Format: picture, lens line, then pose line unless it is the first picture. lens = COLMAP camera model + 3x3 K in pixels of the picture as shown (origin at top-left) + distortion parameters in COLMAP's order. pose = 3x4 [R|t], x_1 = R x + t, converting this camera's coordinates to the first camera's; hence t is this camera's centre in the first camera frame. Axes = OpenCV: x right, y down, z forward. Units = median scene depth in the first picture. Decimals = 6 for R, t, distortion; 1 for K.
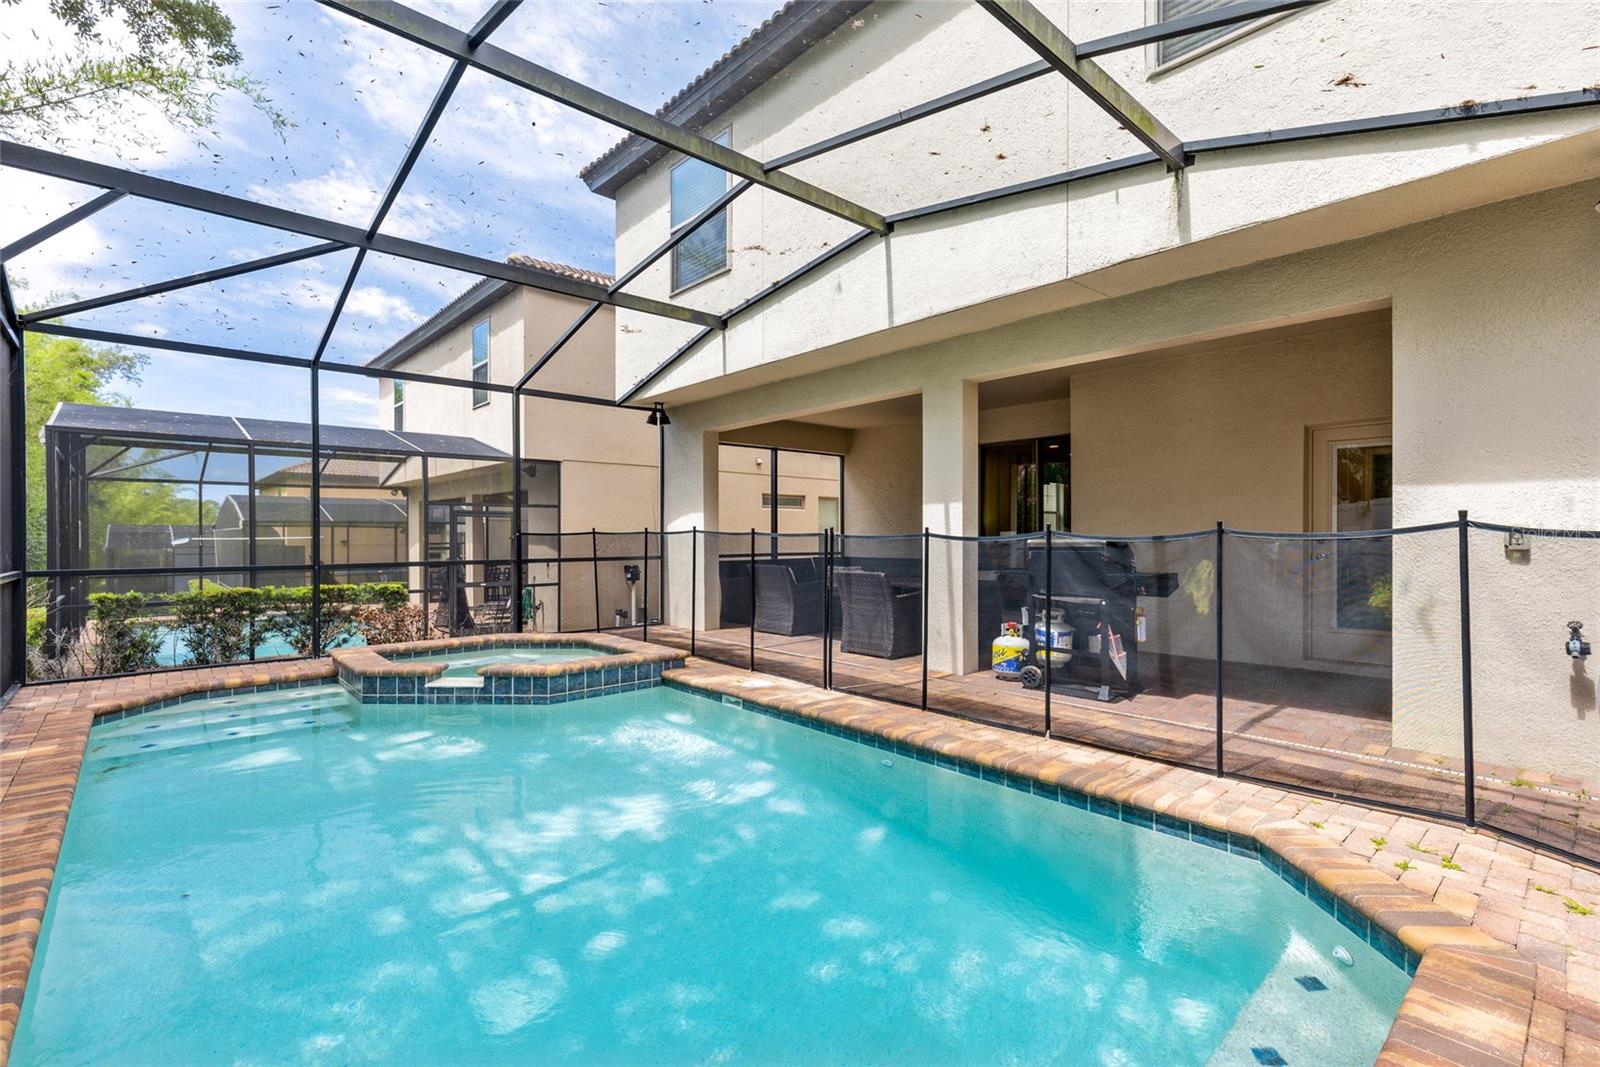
lens RADIAL K [[732.2, 0, 785.9], [0, 732.2, 528.1], [0, 0, 1]] dist [0.015182, -0.000747]
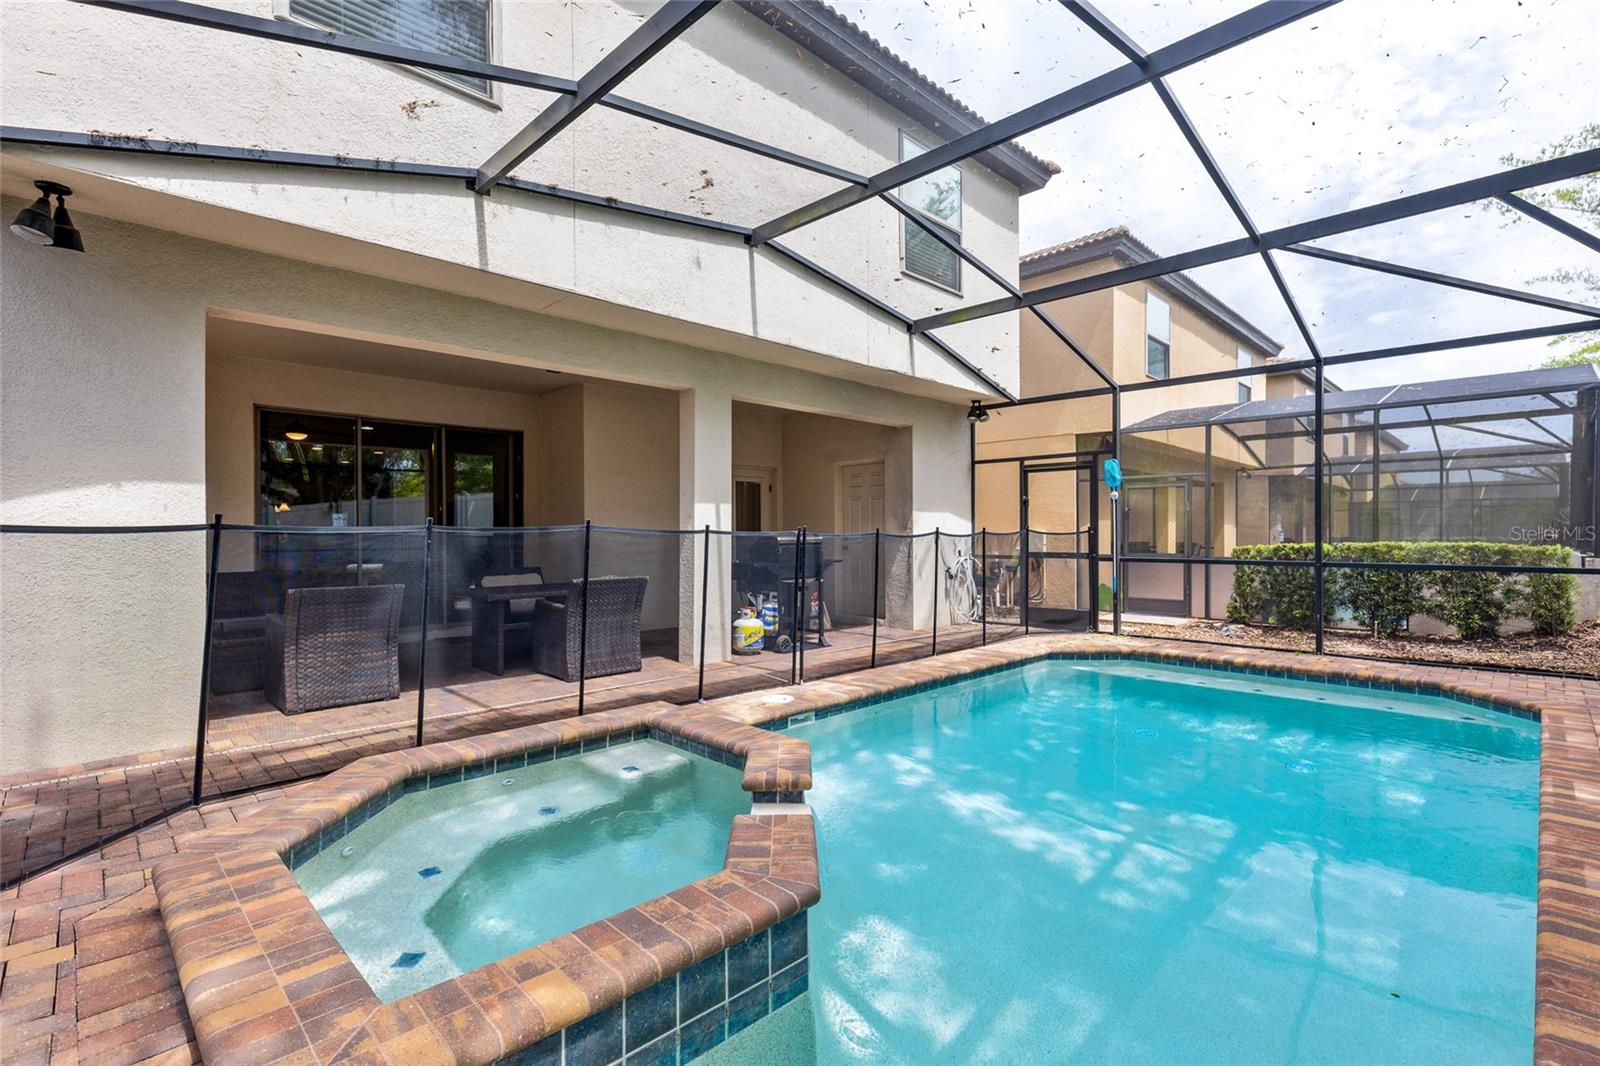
lens RADIAL K [[726.9, 0, 800.2], [0, 726.9, 543.1], [0, 0, 1]] dist [0.000968, 0.000223]
pose [[-0.065928, -0.023178, 0.997555, -0.874217], [-0.014124, 0.999652, 0.022294, -0.001745], [-0.997724, -0.012620, -0.066233, 0.961210]]
